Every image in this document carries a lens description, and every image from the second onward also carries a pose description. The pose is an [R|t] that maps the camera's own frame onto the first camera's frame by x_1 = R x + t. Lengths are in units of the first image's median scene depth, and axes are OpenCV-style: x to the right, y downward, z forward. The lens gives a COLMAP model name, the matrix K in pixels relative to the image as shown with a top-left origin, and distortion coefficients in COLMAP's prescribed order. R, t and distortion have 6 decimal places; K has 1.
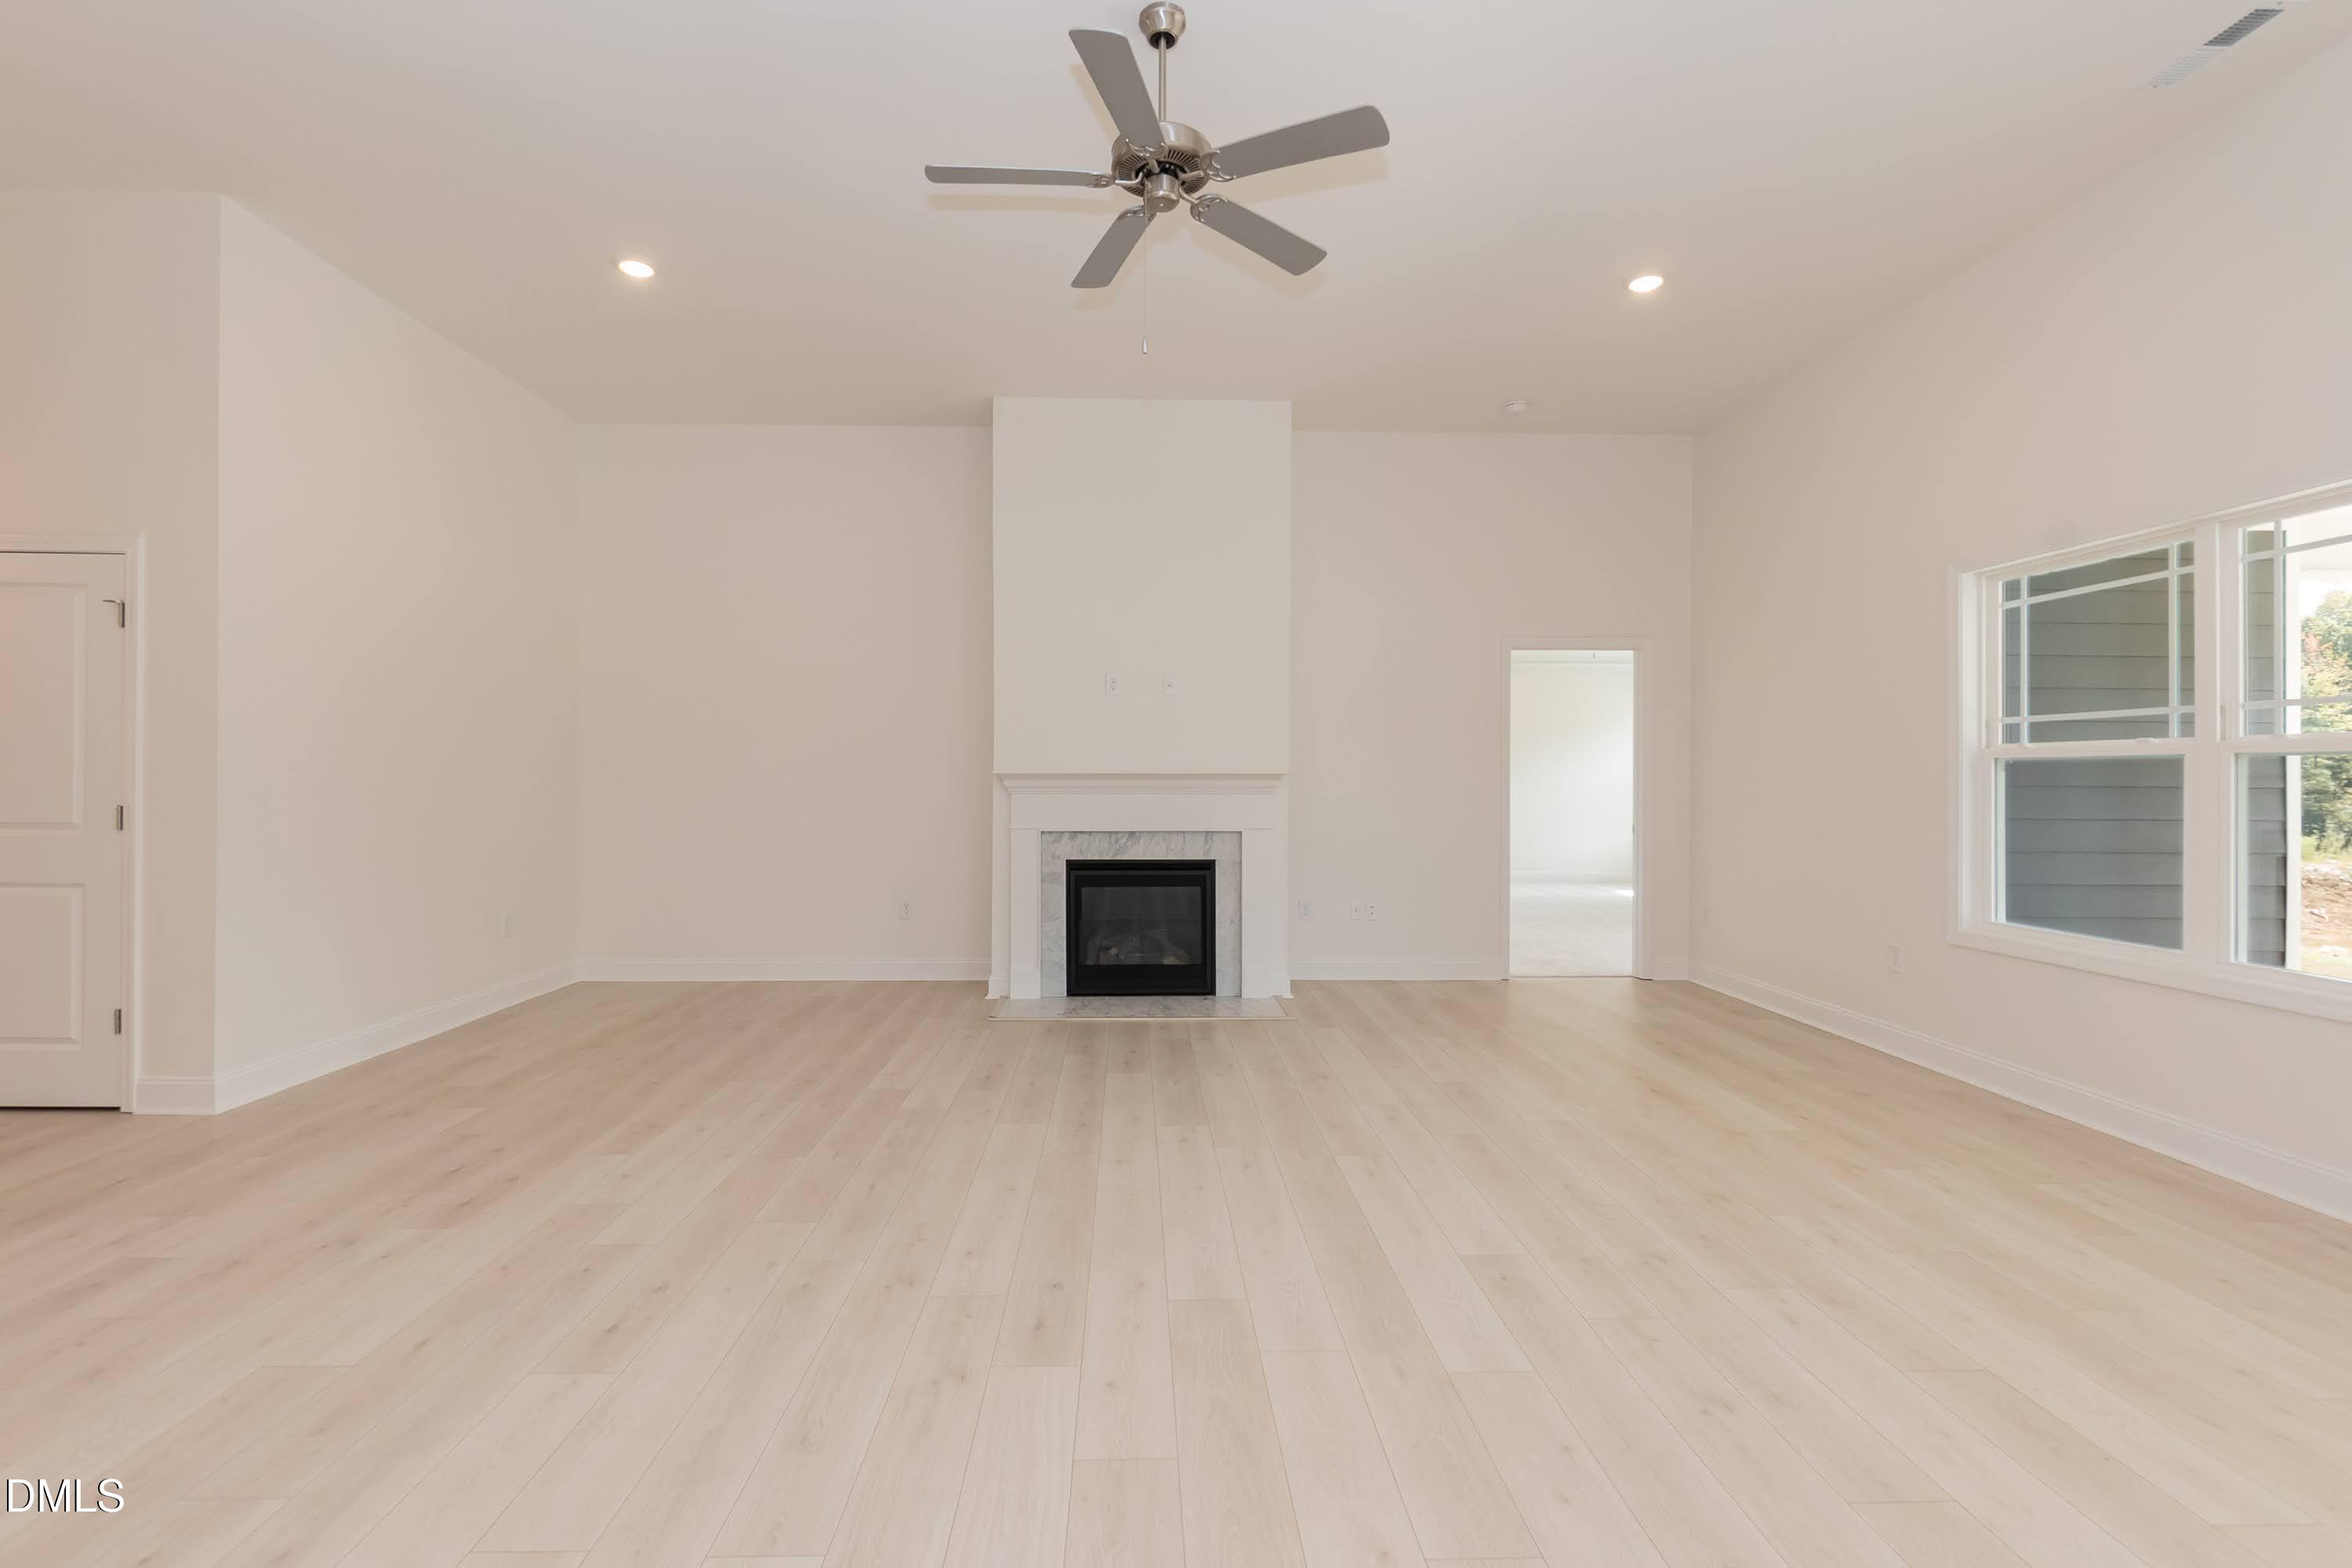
lens RADIAL K [[1026.2, 0, 1167.9], [0, 1026.2, 767.5], [0, 0, 1]] dist [0.000427, -0.000643]
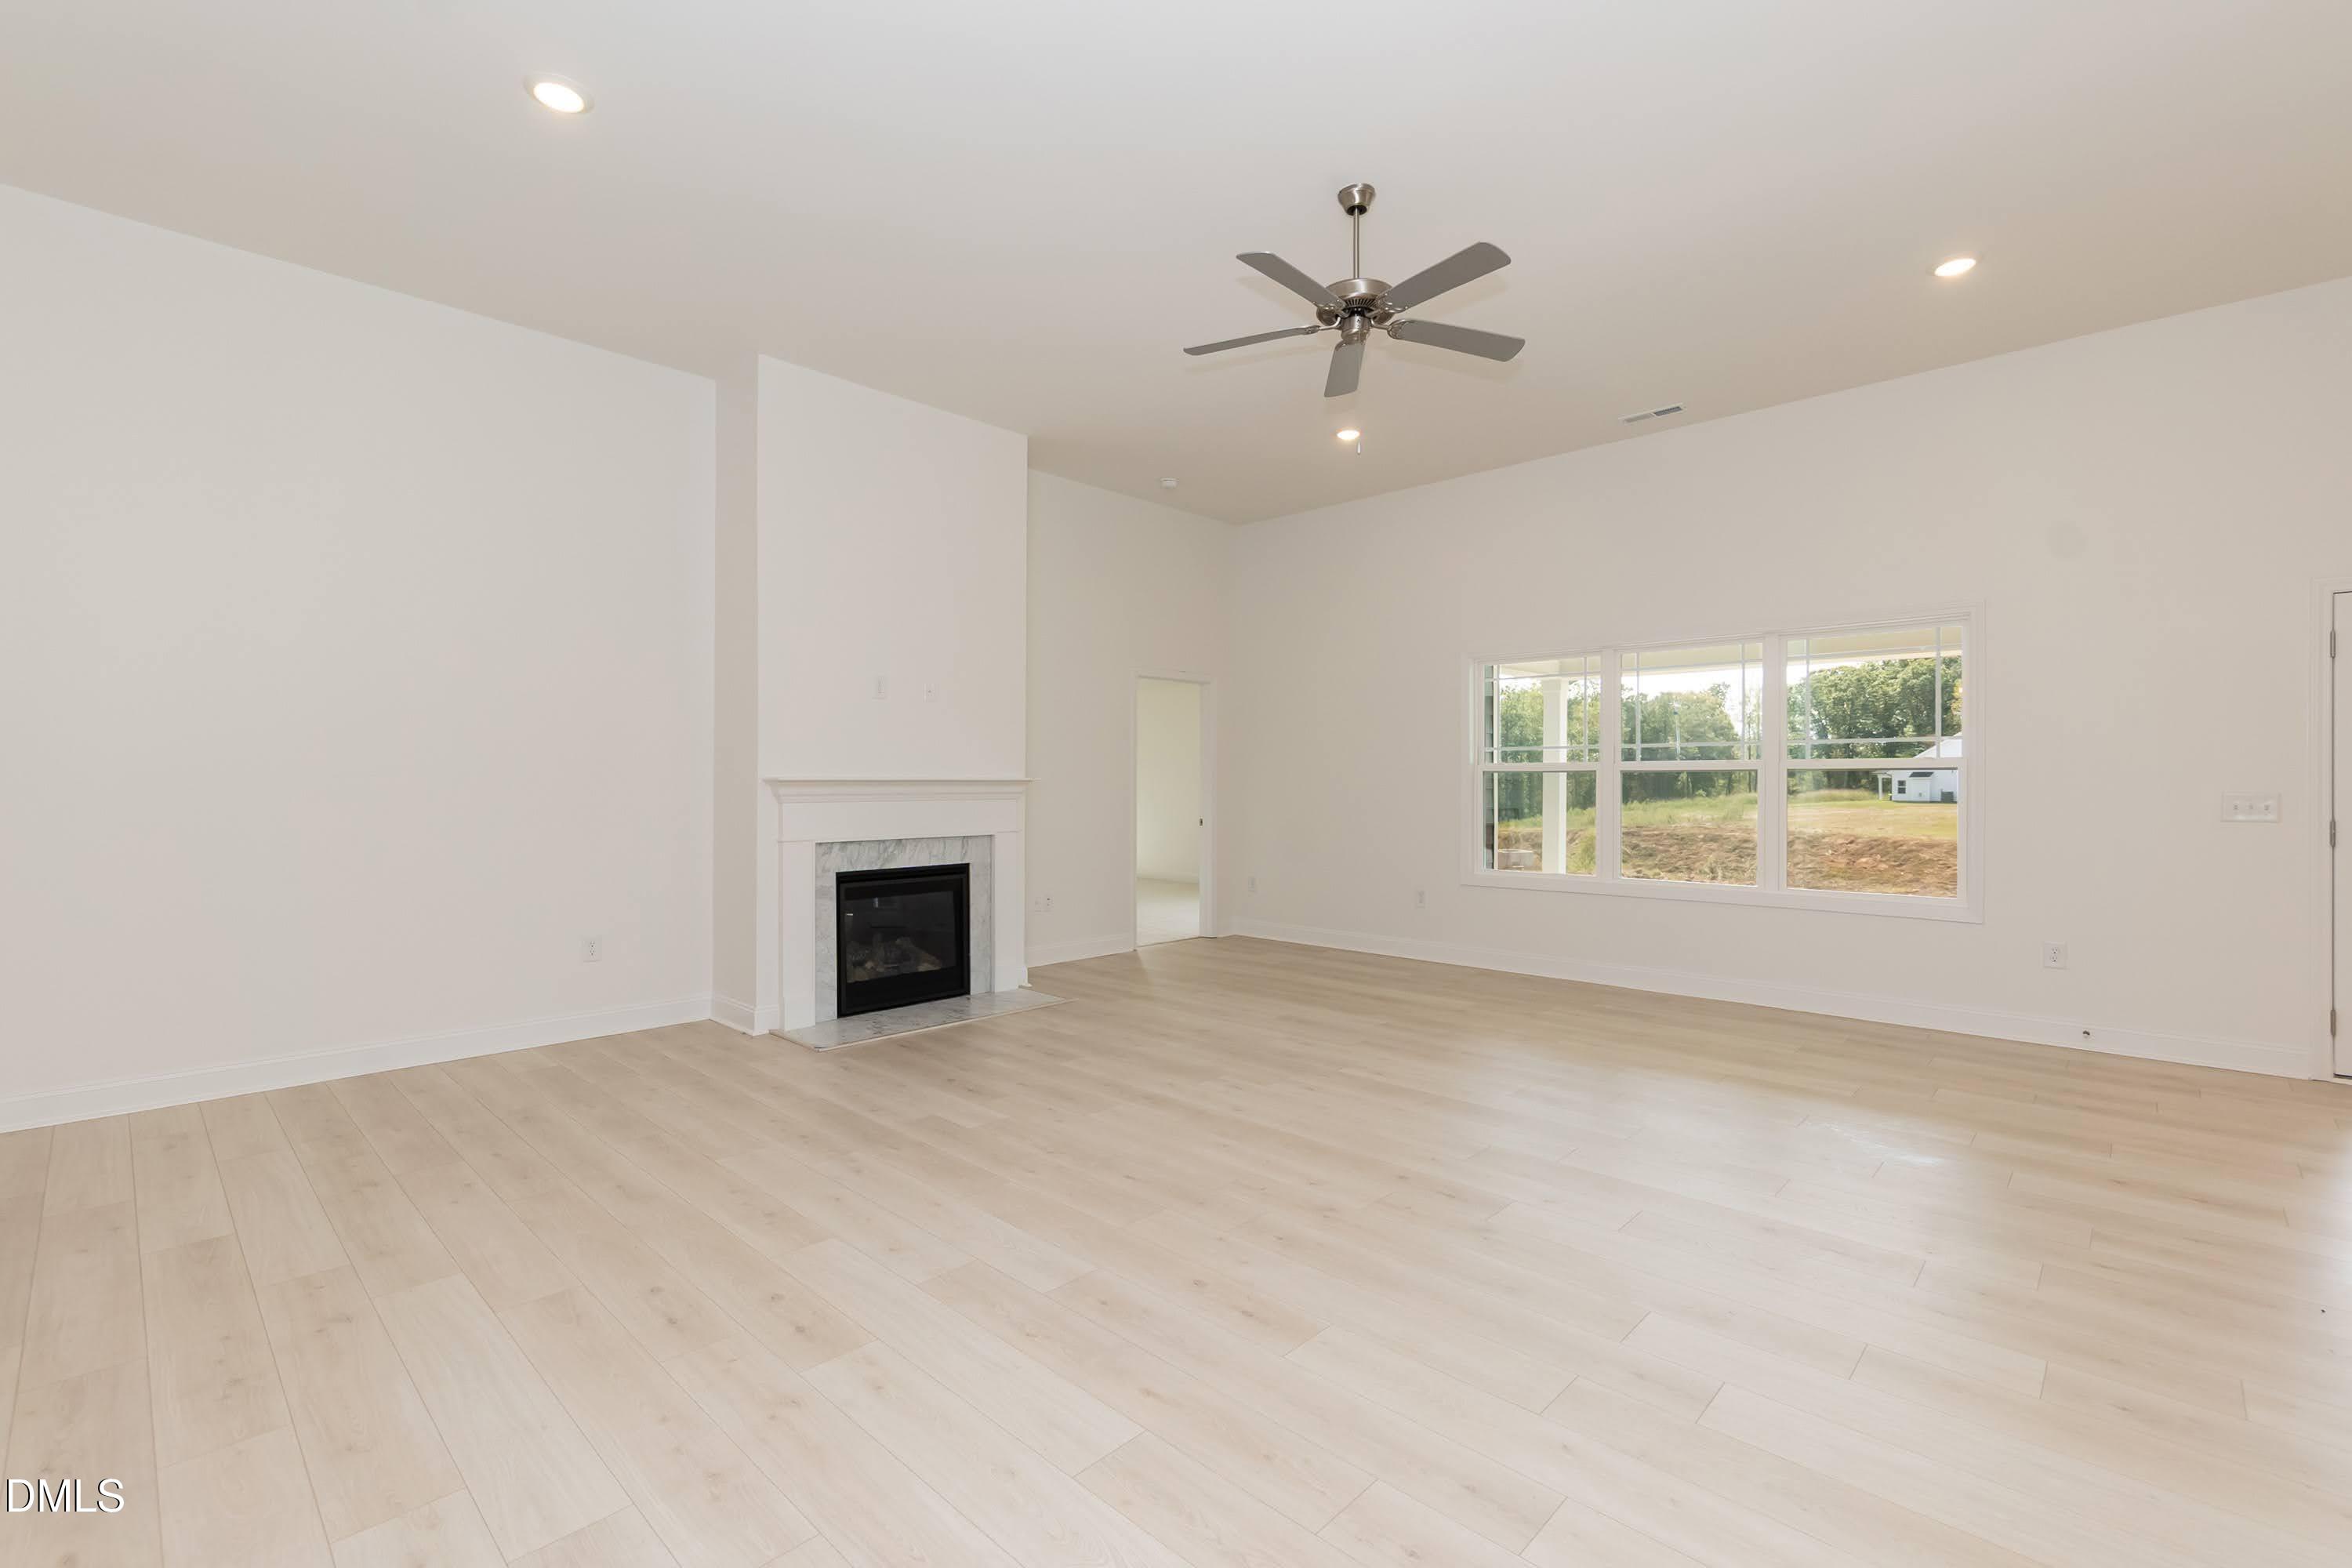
lens RADIAL K [[1026.2, 0, 1142.3], [0, 1026.2, 776.0], [0, 0, 1]] dist [0.000427, -0.000643]
pose [[0.722320, 0.000856, 0.691559, -0.542358], [0.000457, 0.999998, -0.001716, 0.004214], [-0.691559, 0.001555, 0.722318, 0.135493]]
